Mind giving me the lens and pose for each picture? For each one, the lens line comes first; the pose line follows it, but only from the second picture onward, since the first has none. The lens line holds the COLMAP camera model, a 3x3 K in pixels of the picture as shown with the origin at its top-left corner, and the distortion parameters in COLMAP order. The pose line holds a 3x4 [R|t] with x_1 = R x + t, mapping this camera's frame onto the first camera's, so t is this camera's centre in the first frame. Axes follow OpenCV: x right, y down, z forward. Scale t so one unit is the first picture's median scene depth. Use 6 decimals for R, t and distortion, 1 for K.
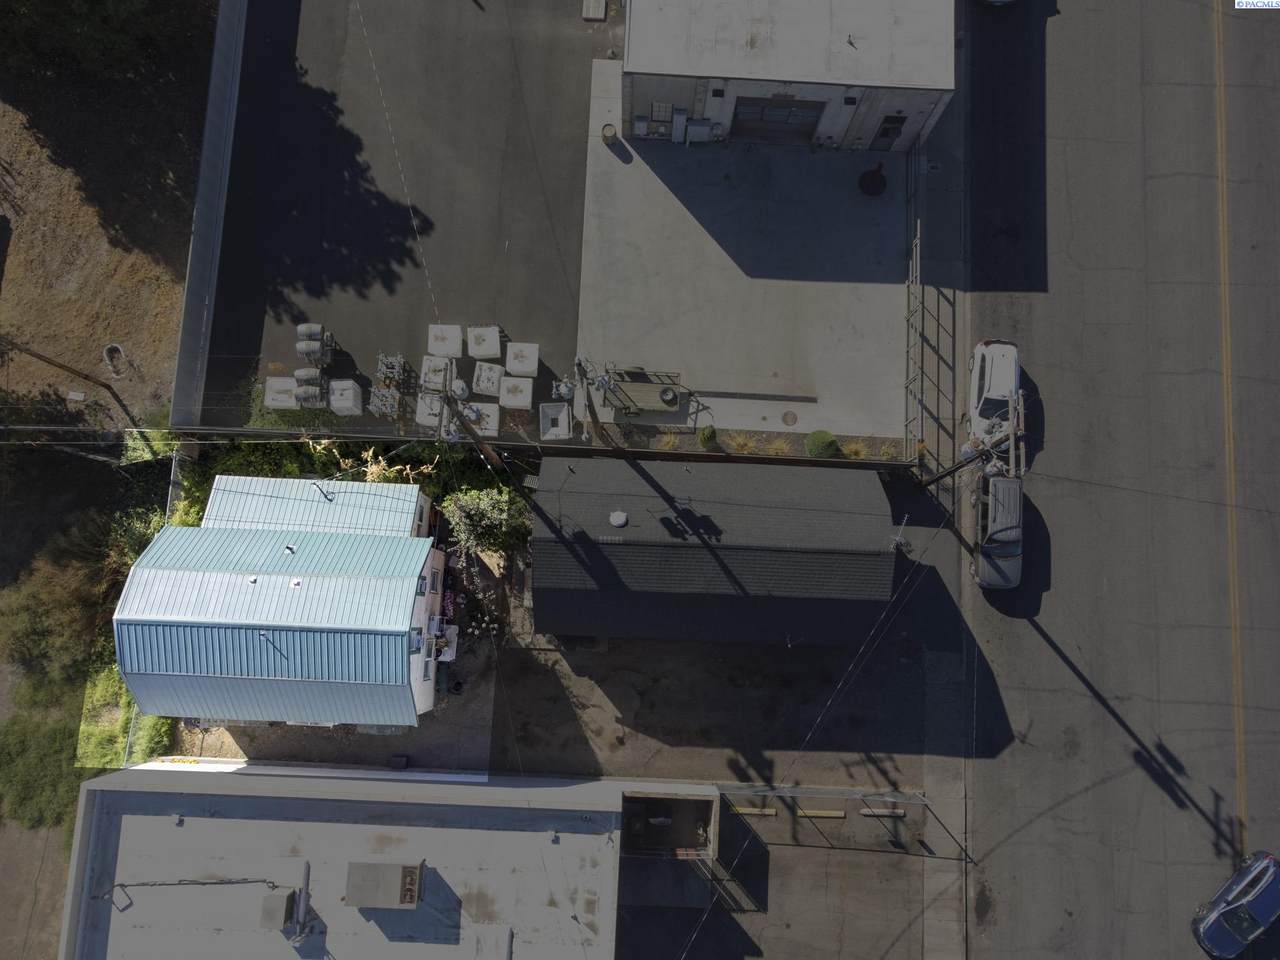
lens RADIAL K [[957.8, 0, 640.6], [0, 957.8, 486.3], [0, 0, 1]] dist [0.010301, 0.000316]
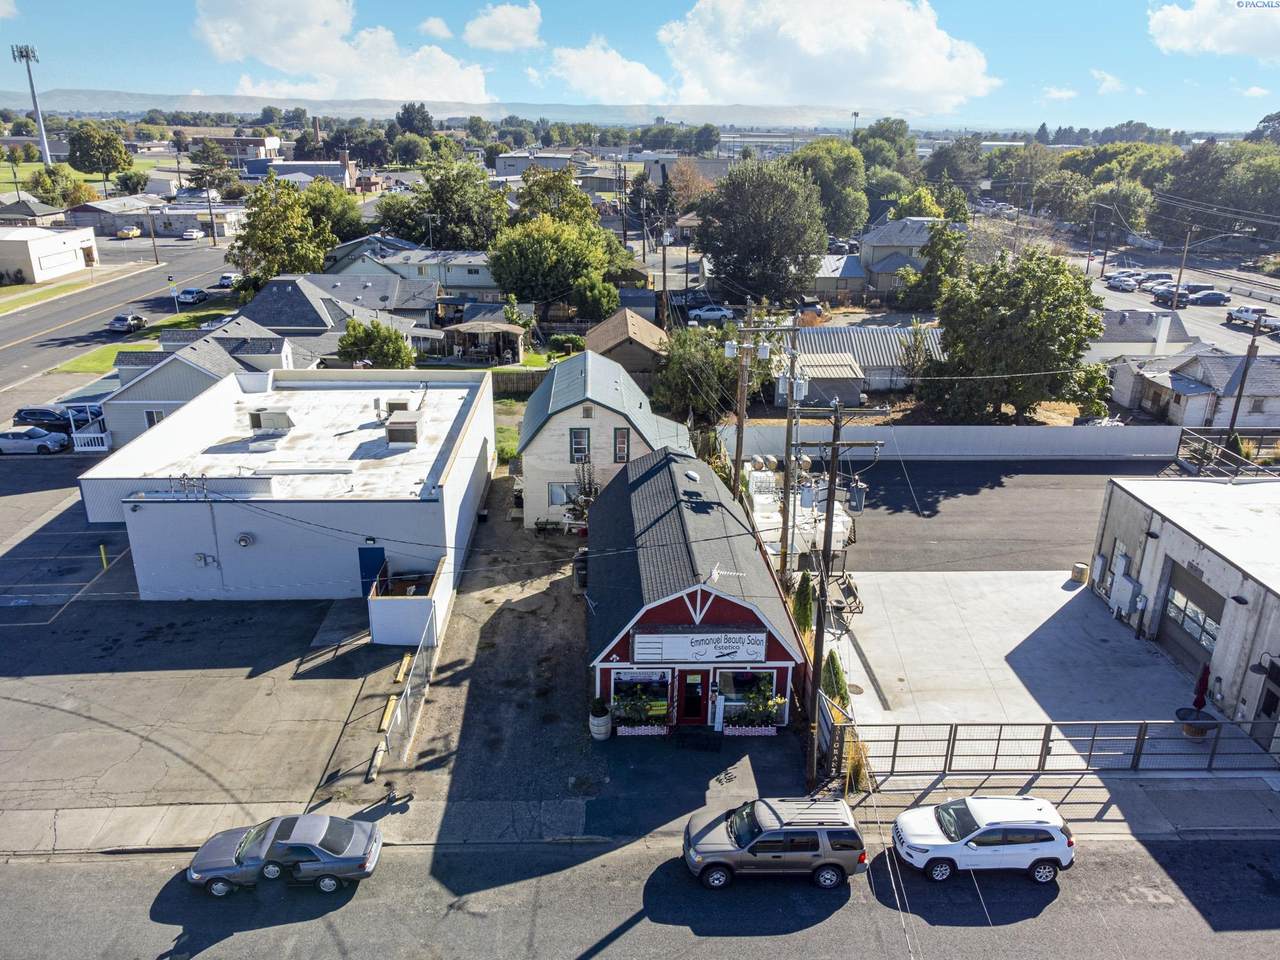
lens RADIAL K [[957.8, 0, 640.6], [0, 957.8, 486.3], [0, 0, 1]] dist [0.010301, 0.000316]
pose [[0.092570, 0.334496, -0.937840, 0.904847], [-0.986847, 0.156186, -0.041701, 0.126681], [0.132529, 0.929364, 0.344555, 0.546552]]
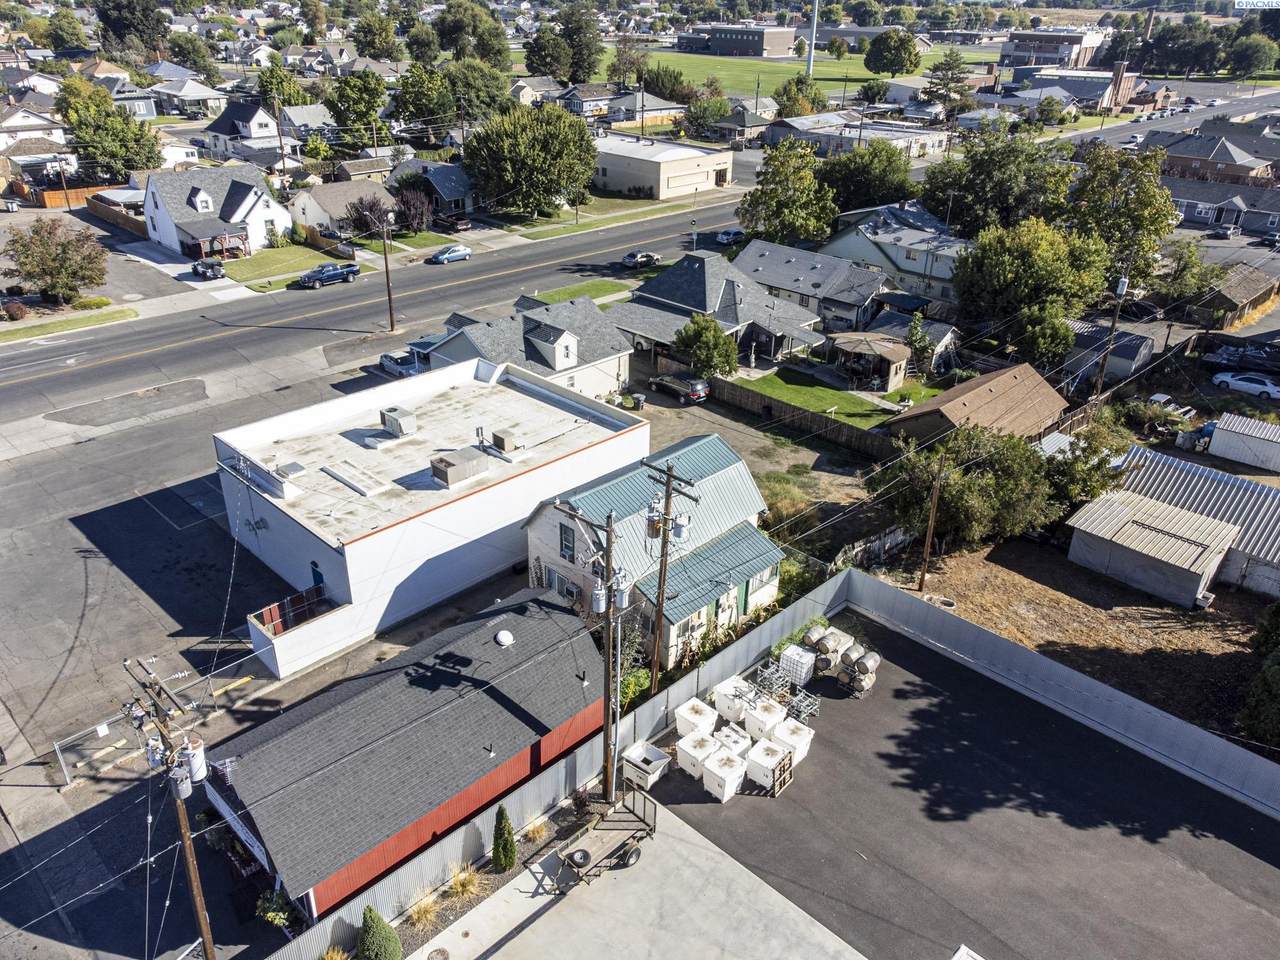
lens RADIAL K [[957.8, 0, 640.6], [0, 957.8, 486.3], [0, 0, 1]] dist [0.010301, 0.000316]
pose [[-0.666854, 0.318905, -0.673502, 0.444647], [-0.741067, -0.188883, 0.644316, -0.604290], [0.078263, 0.928775, 0.362287, 0.445430]]
